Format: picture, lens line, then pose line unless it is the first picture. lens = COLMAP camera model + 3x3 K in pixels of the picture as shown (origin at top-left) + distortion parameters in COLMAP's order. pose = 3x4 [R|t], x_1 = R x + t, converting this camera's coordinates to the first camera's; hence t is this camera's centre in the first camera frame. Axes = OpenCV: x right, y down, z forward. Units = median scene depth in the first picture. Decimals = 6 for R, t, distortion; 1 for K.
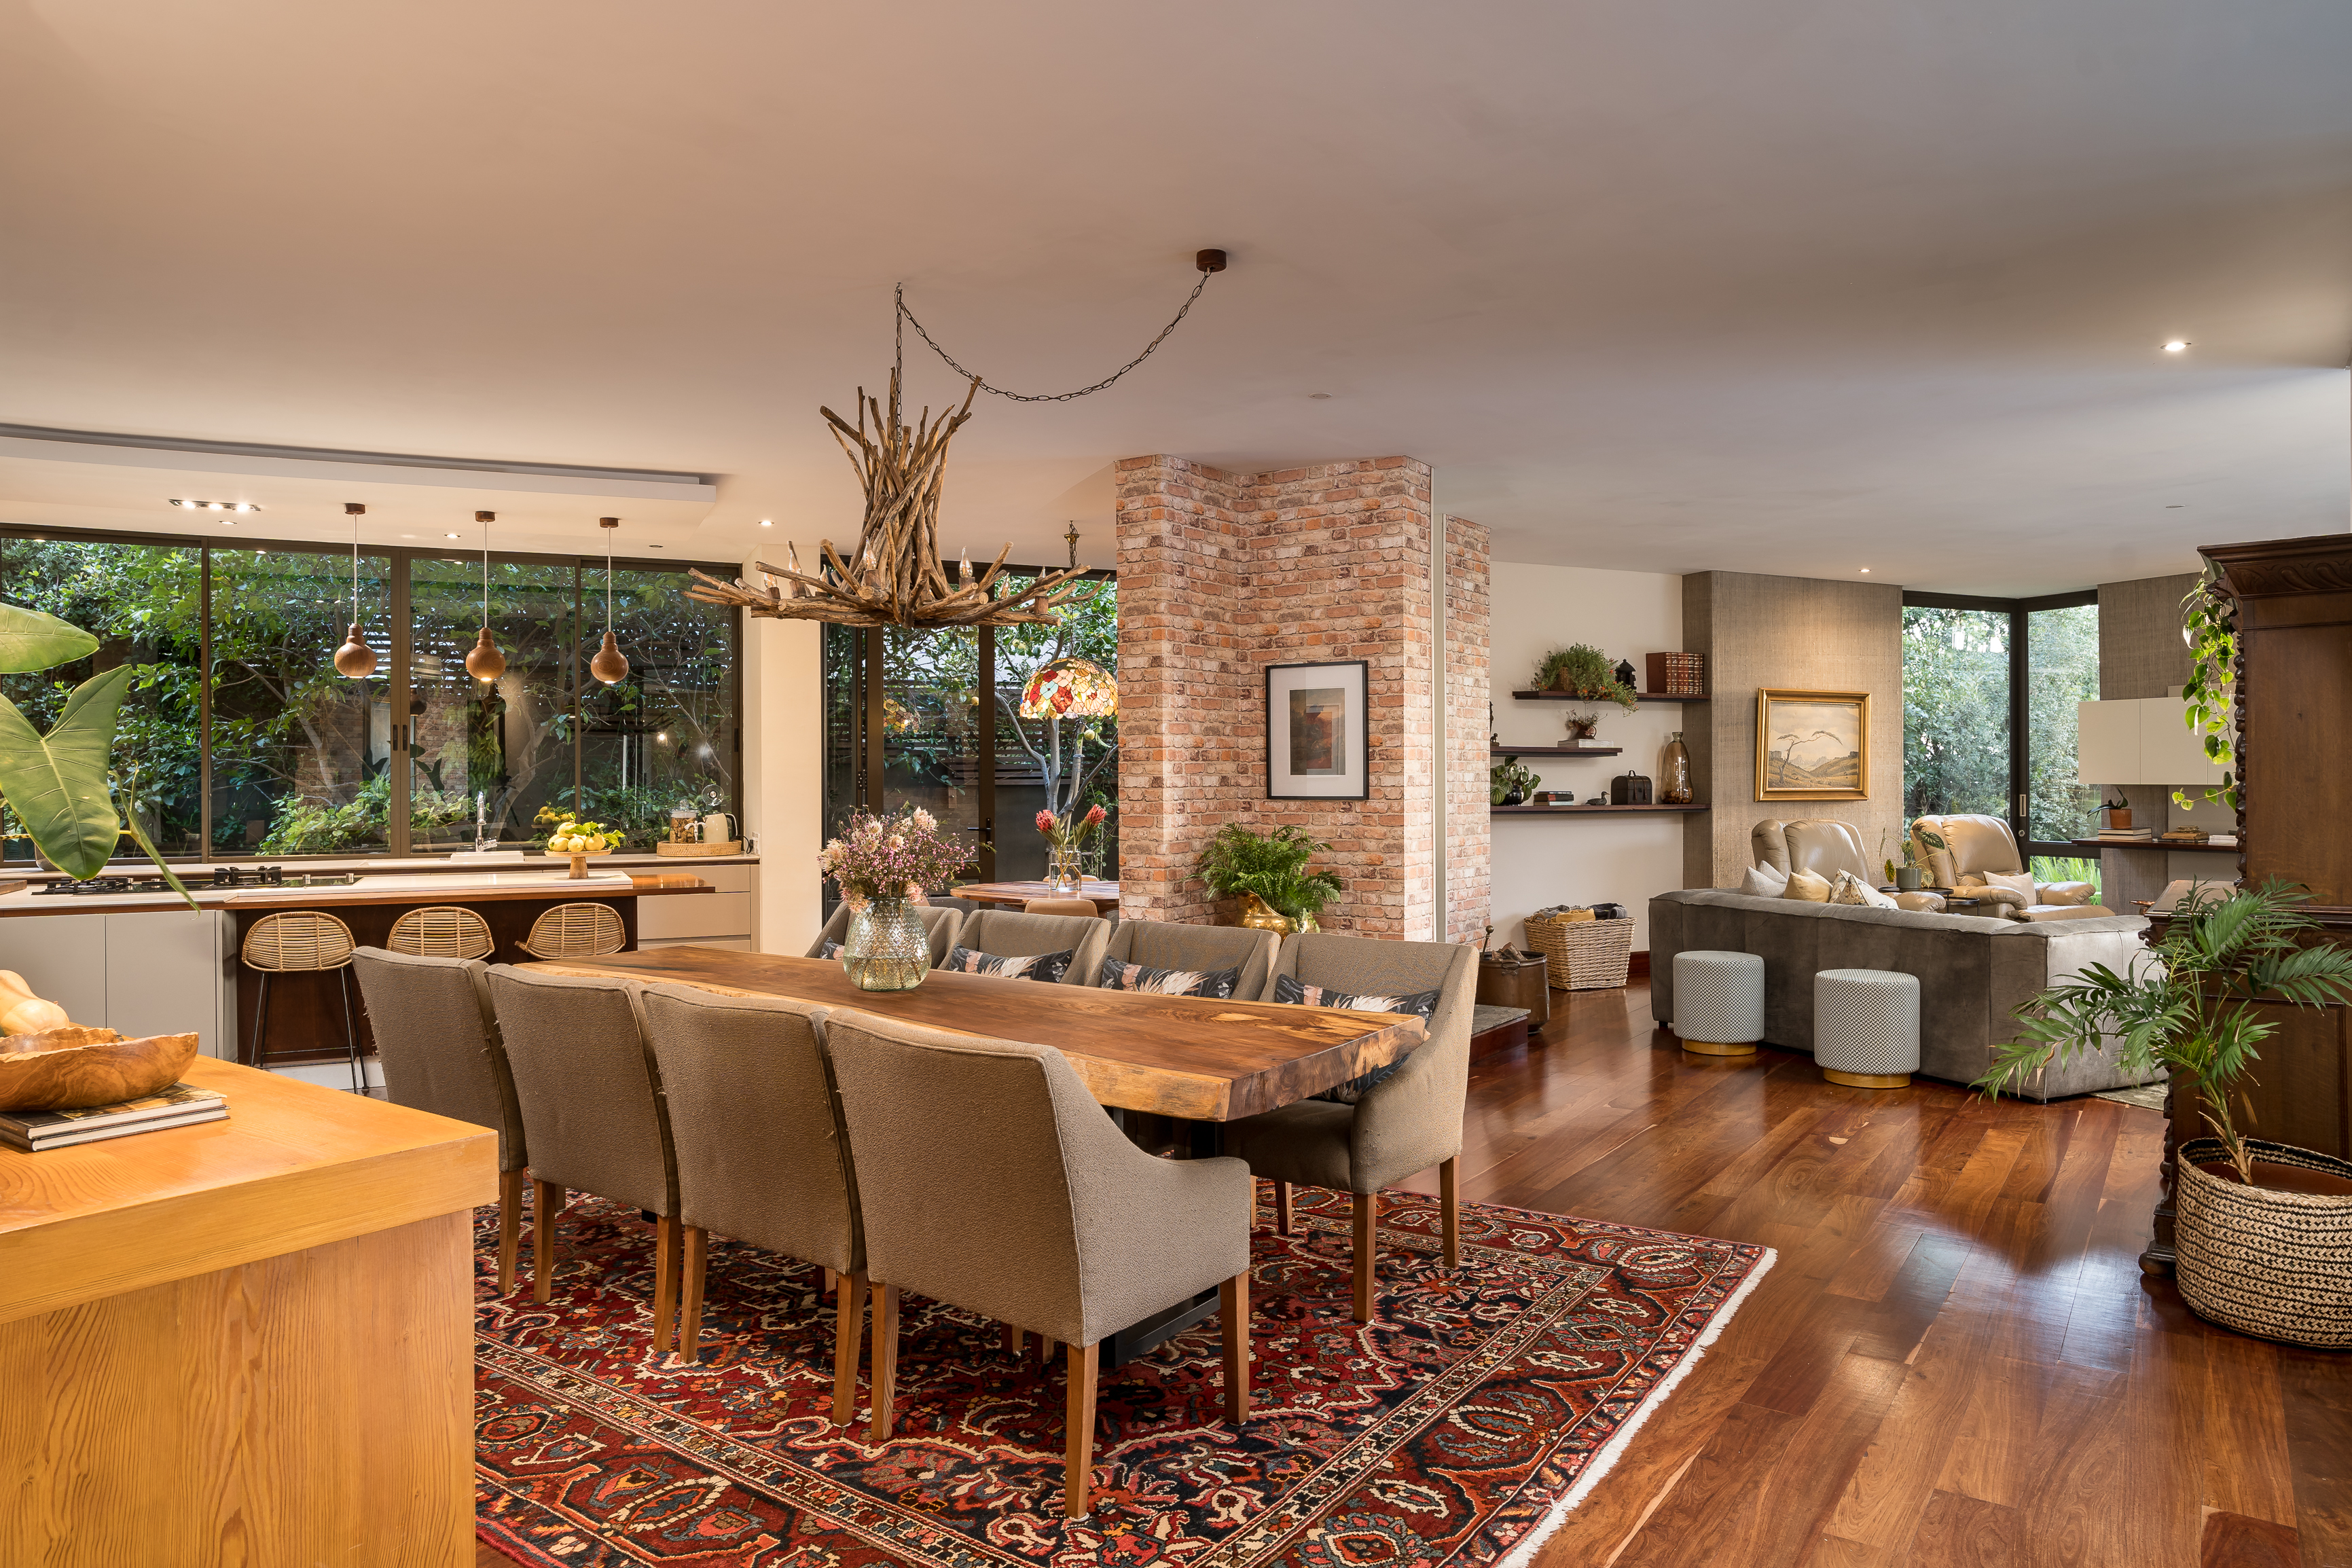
lens RADIAL K [[1428.1, 0, 1207.9], [0, 1428.1, 764.1], [0, 0, 1]] dist [-0.027369, 0.017583]
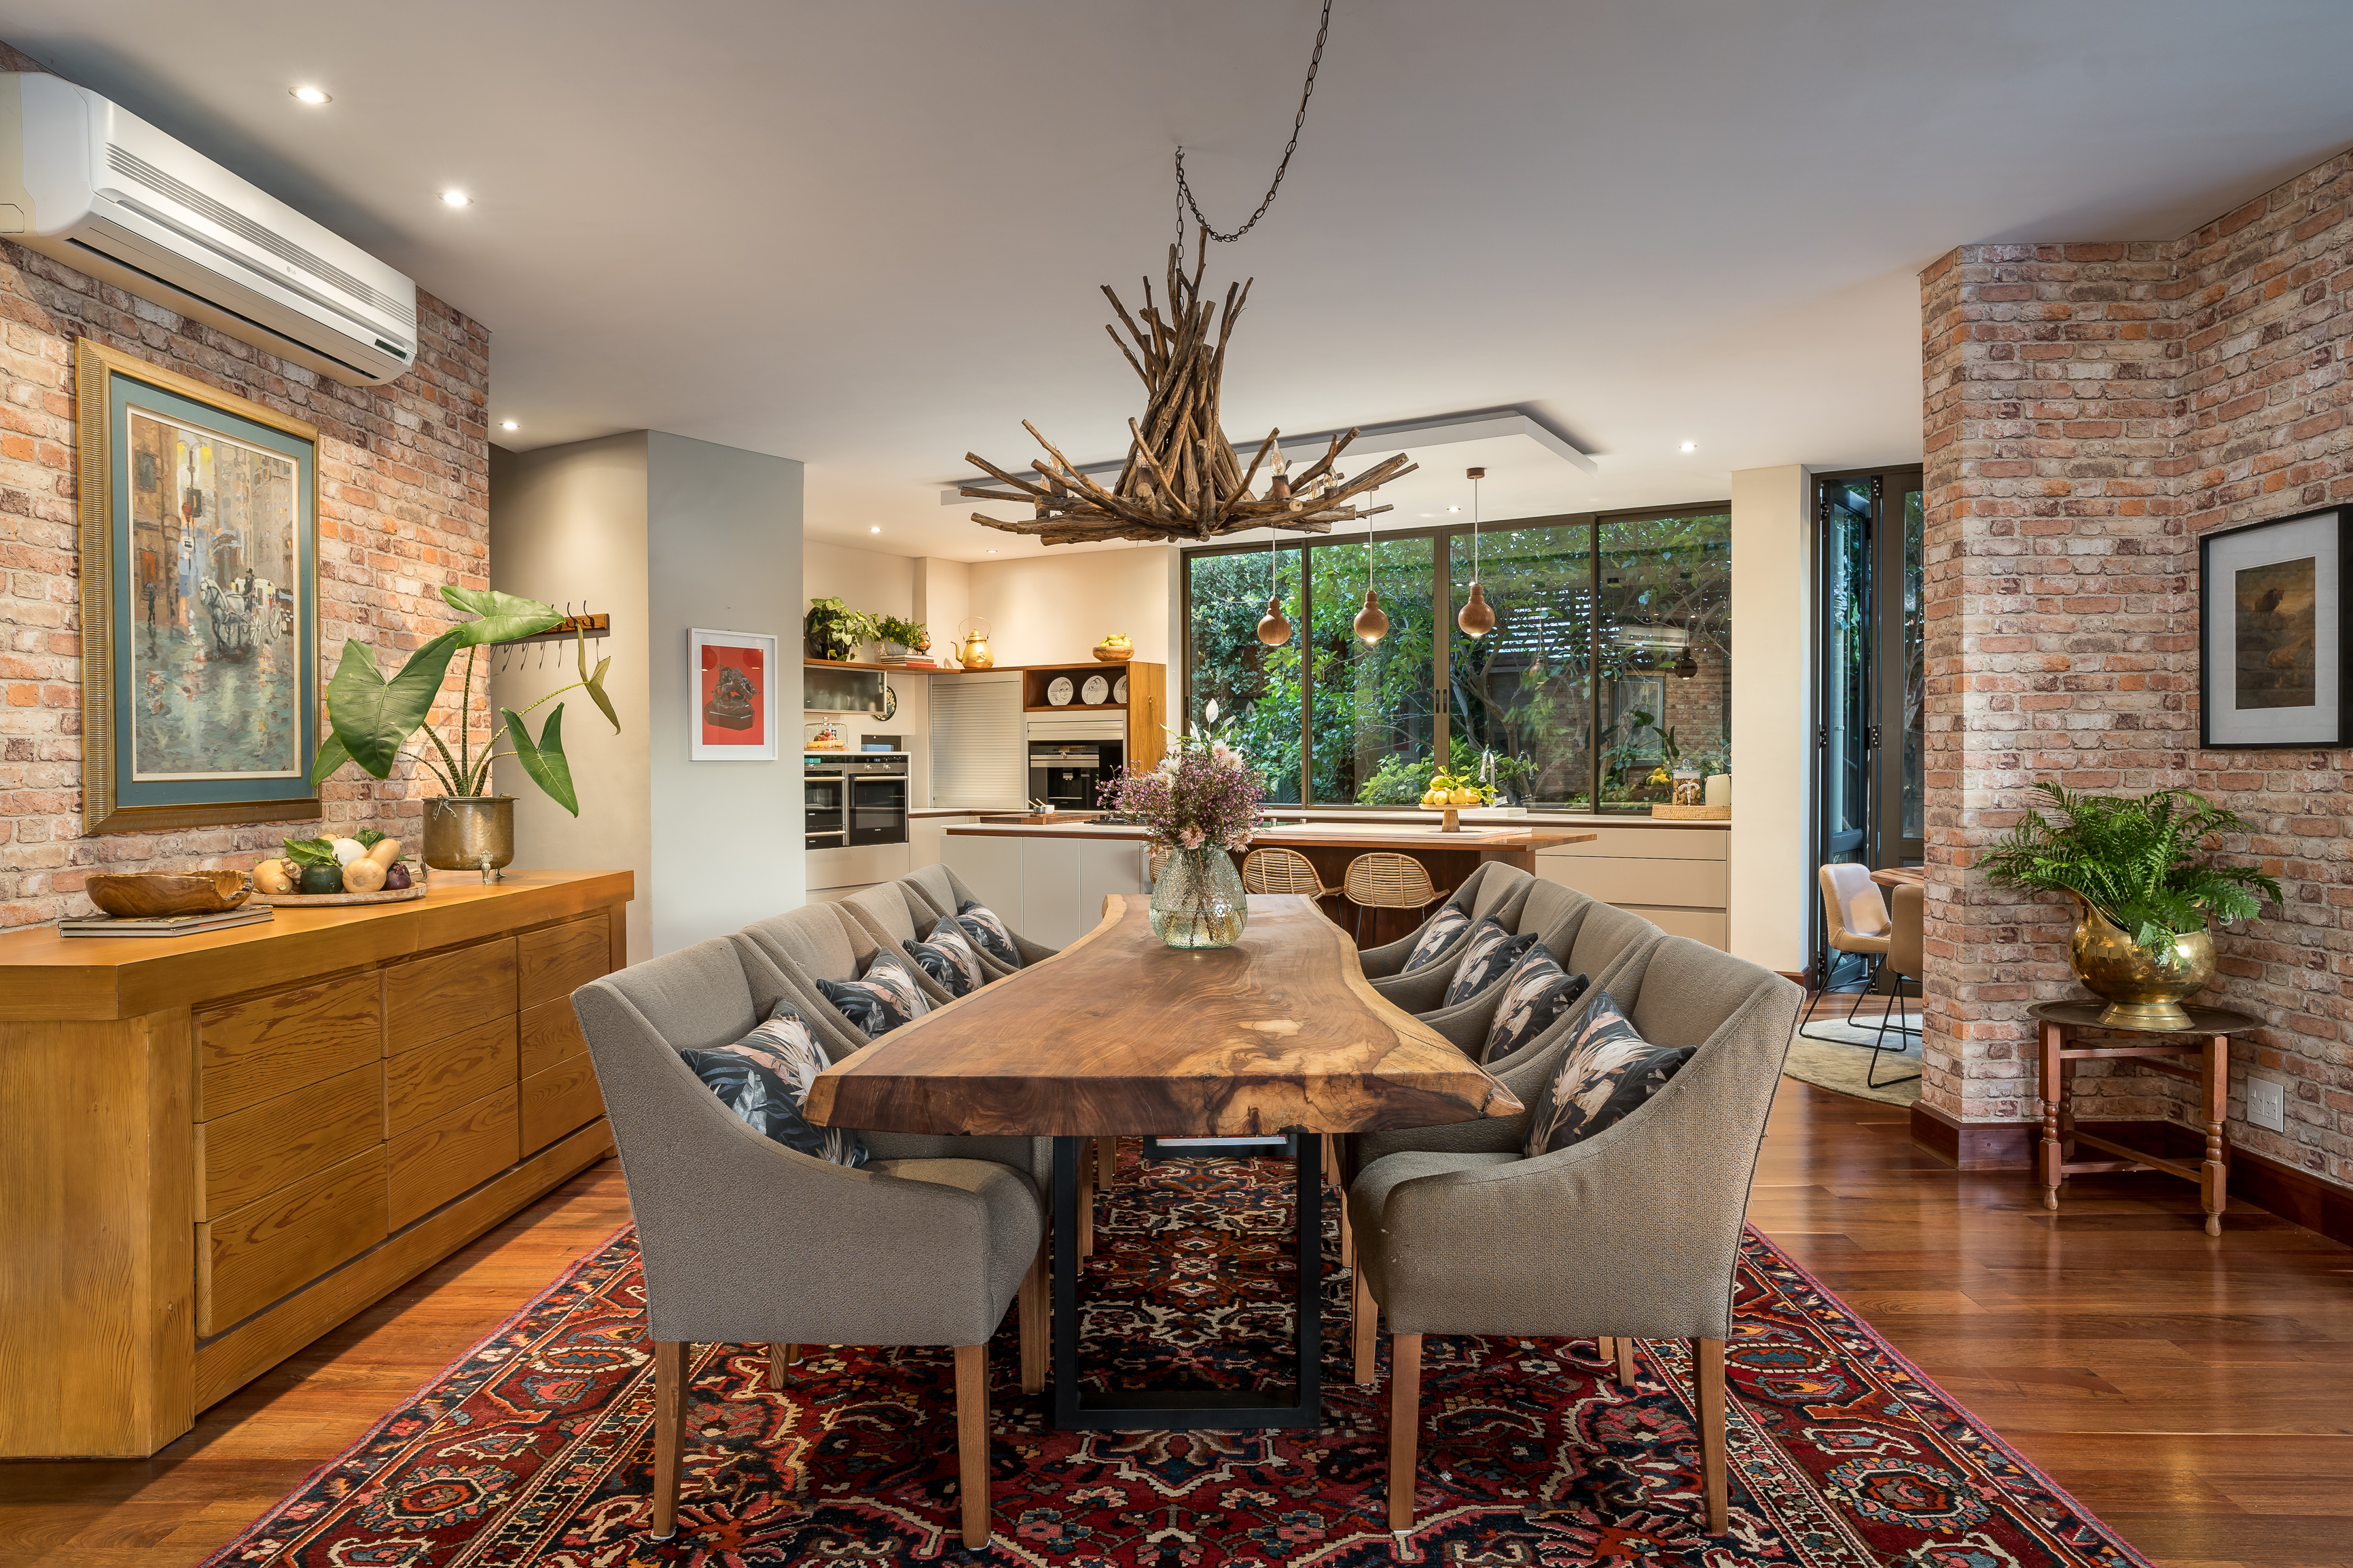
lens RADIAL K [[1428.6, 0, 1215.2], [0, 1428.6, 763.8], [0, 0, 1]] dist [-0.027369, 0.017583]
pose [[0.577884, 0.004975, -0.816104, 0.304983], [0.007136, 0.999912, 0.011148, 0.021324], [0.816088, -0.012266, 0.577798, 0.297842]]
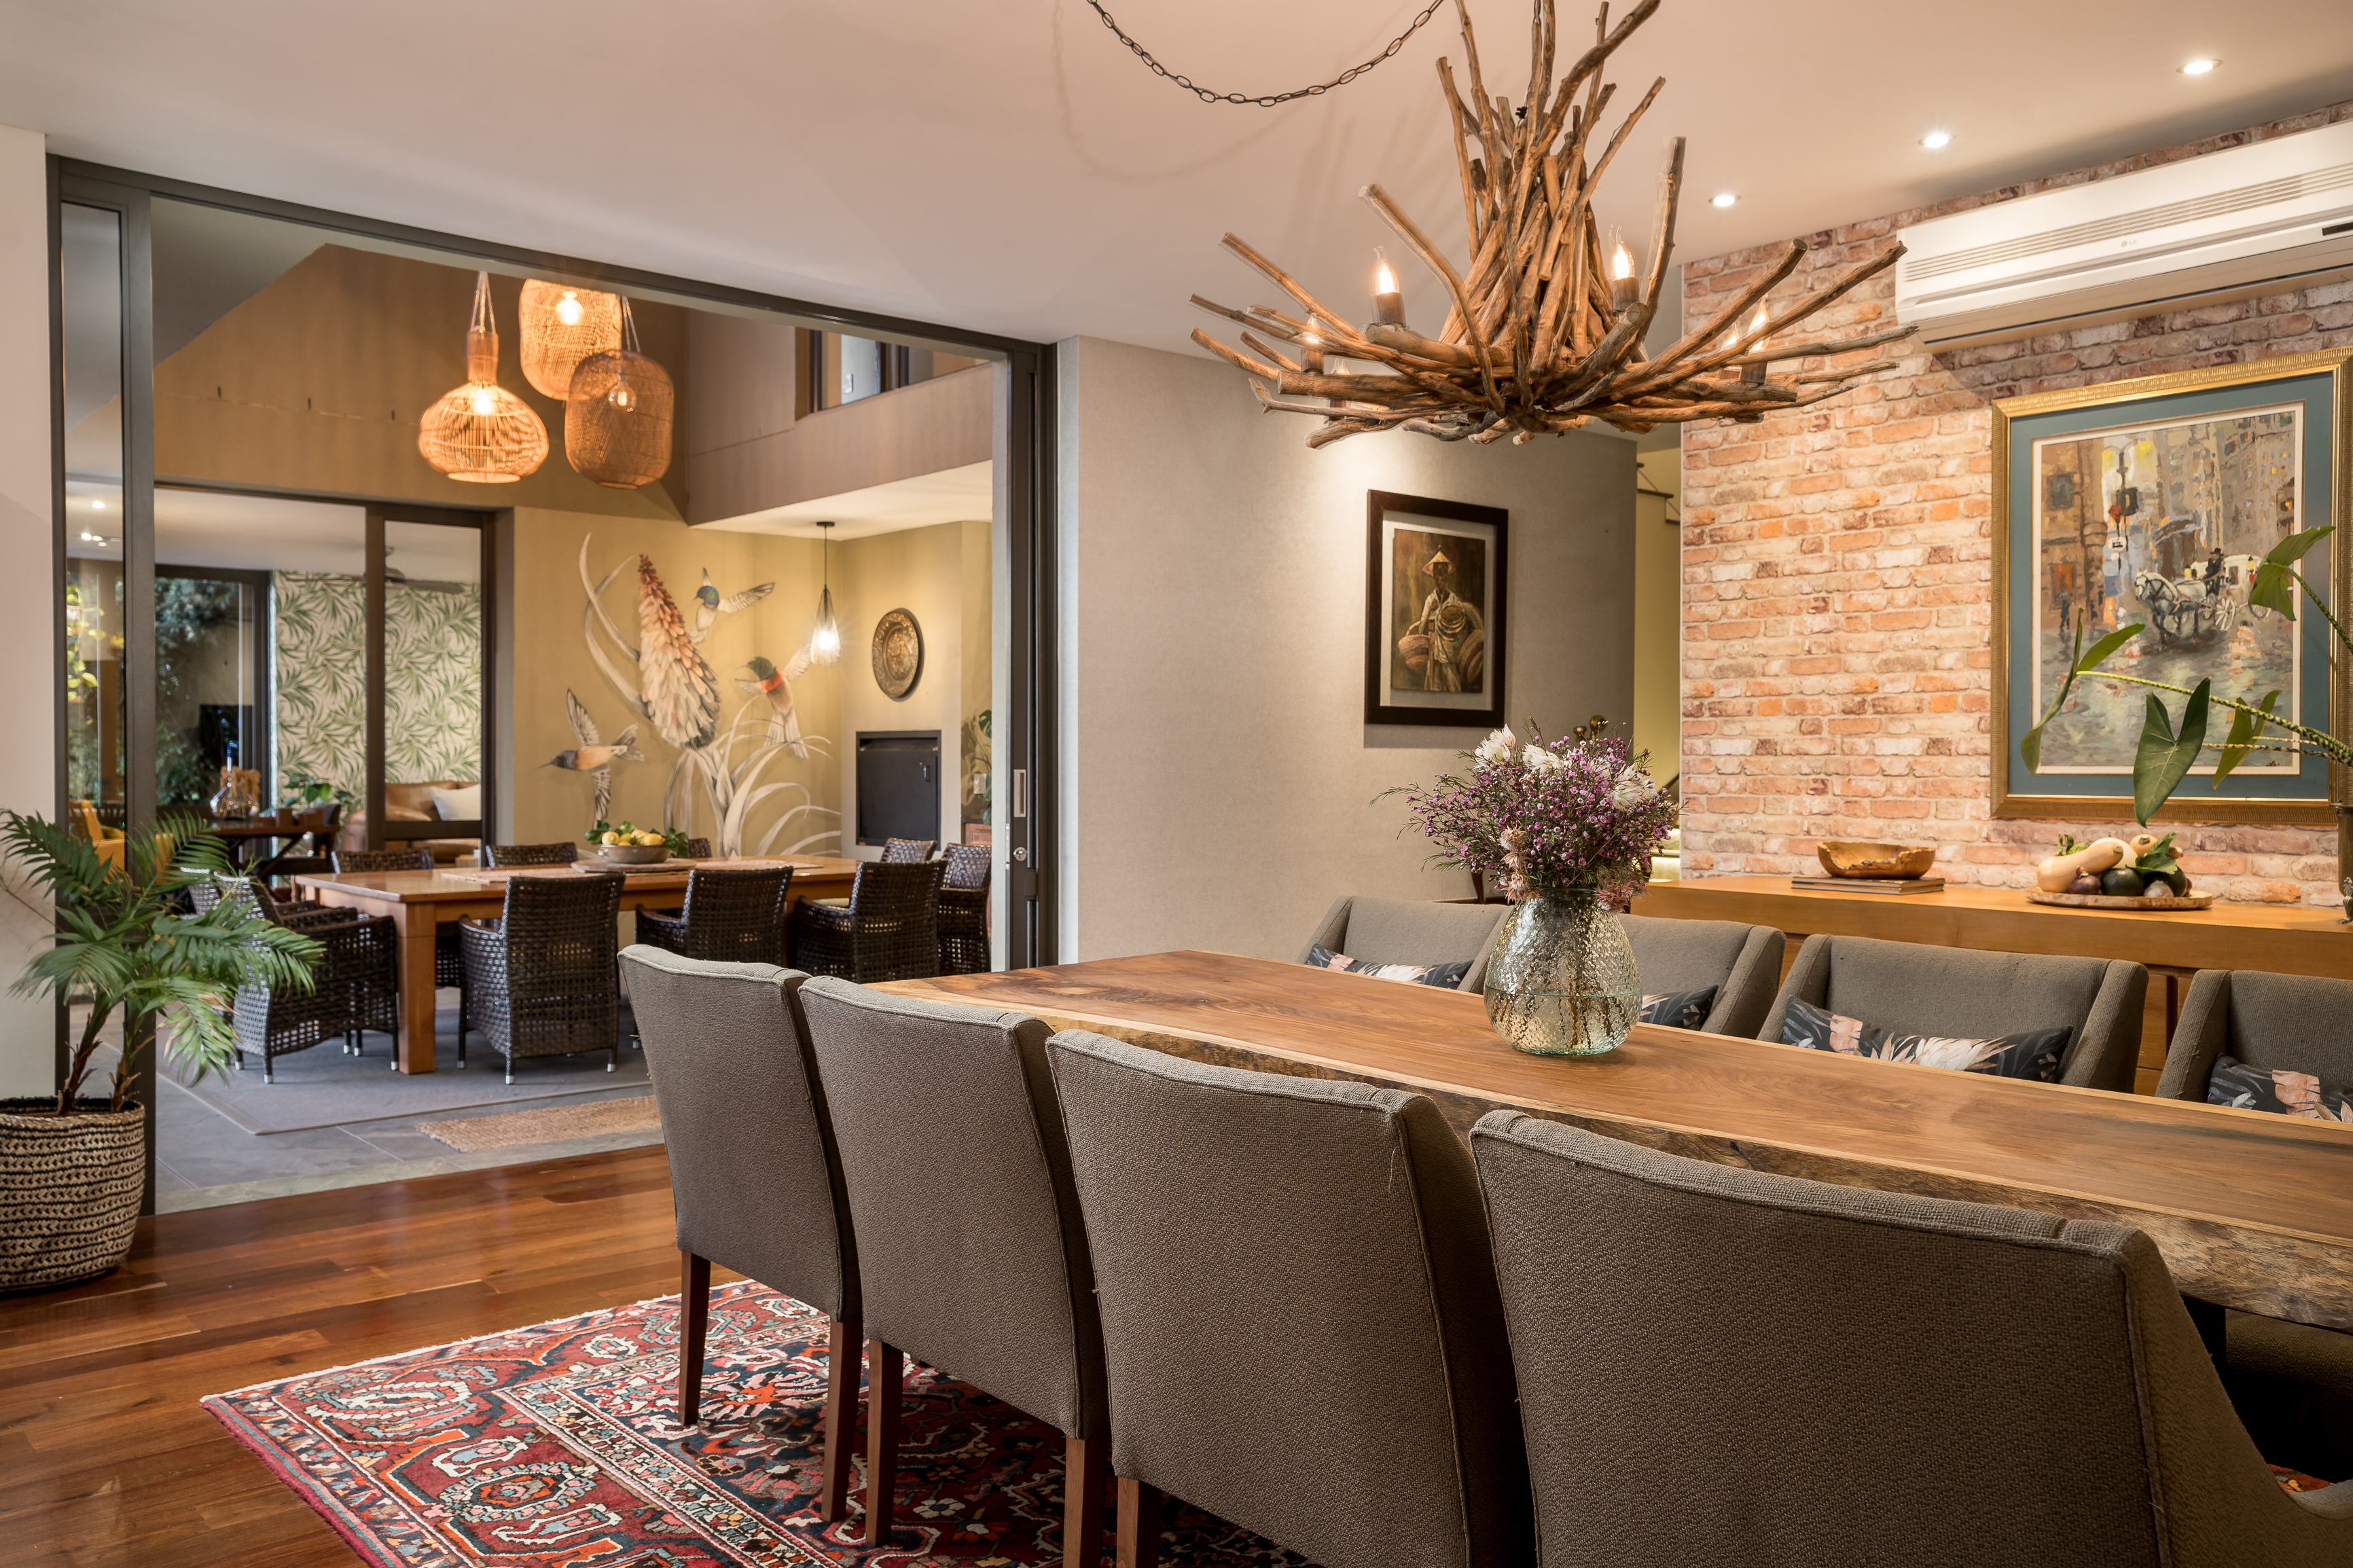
lens RADIAL K [[1949.3, 0, 1173.1], [0, 1949.3, 787.3], [0, 0, 1]] dist [-0.007973, 0.003669]
pose [[-0.965412, -0.001299, 0.260726, -0.165026], [-0.000324, 0.999993, 0.003784, 0.032425], [-0.260729, 0.003568, -0.965405, 1.063076]]
